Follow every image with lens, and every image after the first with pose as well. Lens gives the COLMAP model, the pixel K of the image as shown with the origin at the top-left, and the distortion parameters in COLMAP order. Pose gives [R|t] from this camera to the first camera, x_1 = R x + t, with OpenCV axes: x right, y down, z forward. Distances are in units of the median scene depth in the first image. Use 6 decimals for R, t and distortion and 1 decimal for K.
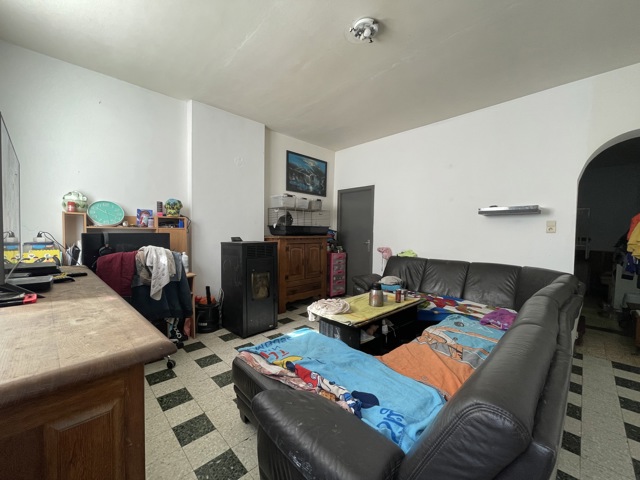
lens RADIAL K [[256.8, 0, 319.6], [0, 256.8, 241.8], [0, 0, 1]] dist [-0.001238, -0.000159]
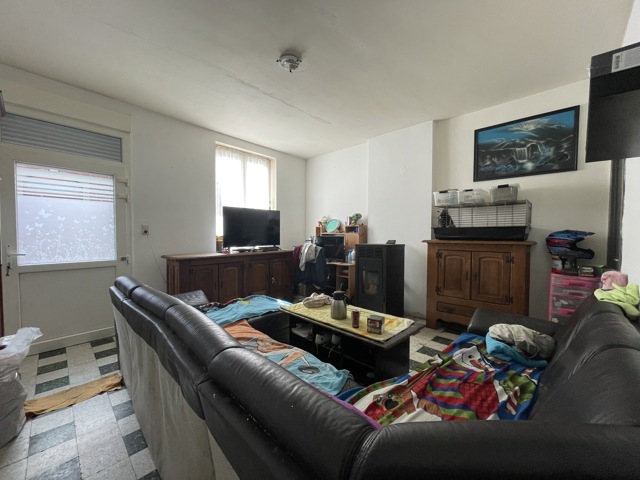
lens RADIAL K [[256.8, 0, 319.6], [0, 256.8, 241.8], [0, 0, 1]] dist [-0.001238, -0.000159]
pose [[0.035919, 0.017245, -0.999206, 0.631205], [-0.043667, 0.998923, 0.015670, -0.011222], [0.998400, 0.043070, 0.036633, 0.516679]]
